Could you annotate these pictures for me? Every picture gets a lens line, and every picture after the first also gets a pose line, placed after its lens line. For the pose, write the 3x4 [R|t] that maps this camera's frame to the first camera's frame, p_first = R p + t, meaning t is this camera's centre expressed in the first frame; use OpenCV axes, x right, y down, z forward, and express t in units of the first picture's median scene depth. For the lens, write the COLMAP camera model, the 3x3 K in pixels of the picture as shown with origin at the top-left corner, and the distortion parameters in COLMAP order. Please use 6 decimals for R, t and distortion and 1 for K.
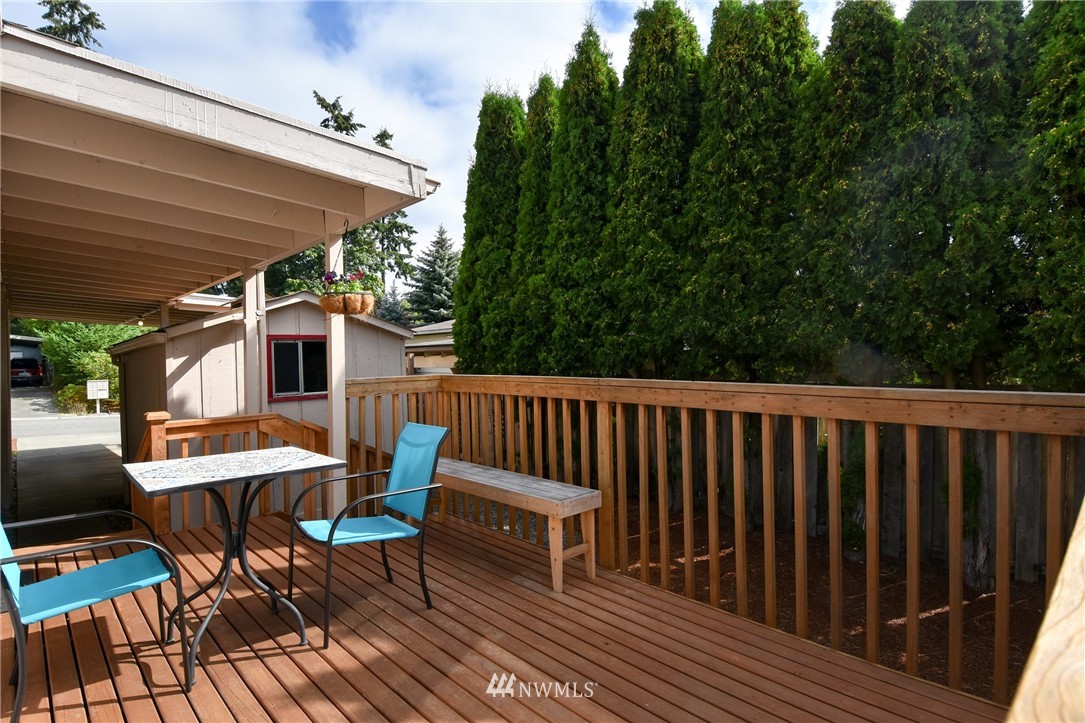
lens RADIAL K [[555.4, 0, 522.7], [0, 555.4, 362.1], [0, 0, 1]] dist [0.007002, -0.017494]
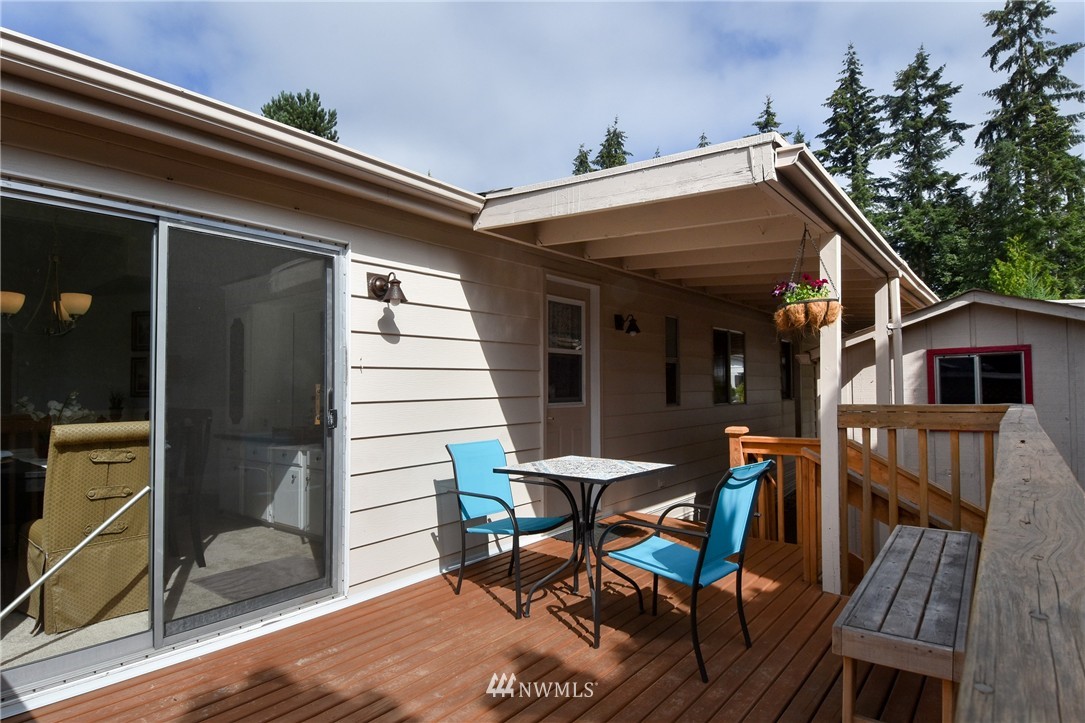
lens RADIAL K [[584.7, 0, 542.5], [0, 584.7, 361.5], [0, 0, 1]] dist [0.003769, -0.019987]
pose [[0.155164, -0.028776, -0.987469, 0.332563], [-0.001572, 0.999567, -0.029375, -0.005279], [0.987887, 0.006110, 0.155052, 0.307525]]
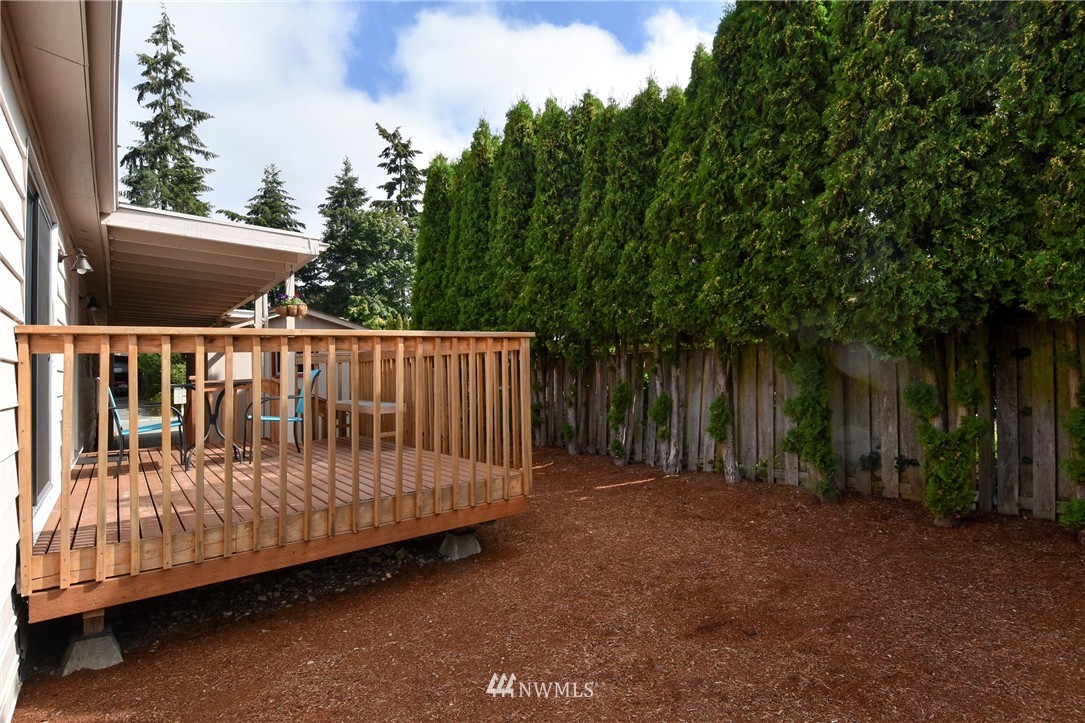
lens RADIAL K [[550.0, 0, 545.0], [0, 550.0, 344.4], [0, 0, 1]] dist [-0.002139, -0.020889]
pose [[0.996523, -0.030594, -0.077492, 0.421128], [0.027033, 0.998548, -0.046595, 0.072048], [0.078805, 0.044338, 0.995904, -0.462984]]
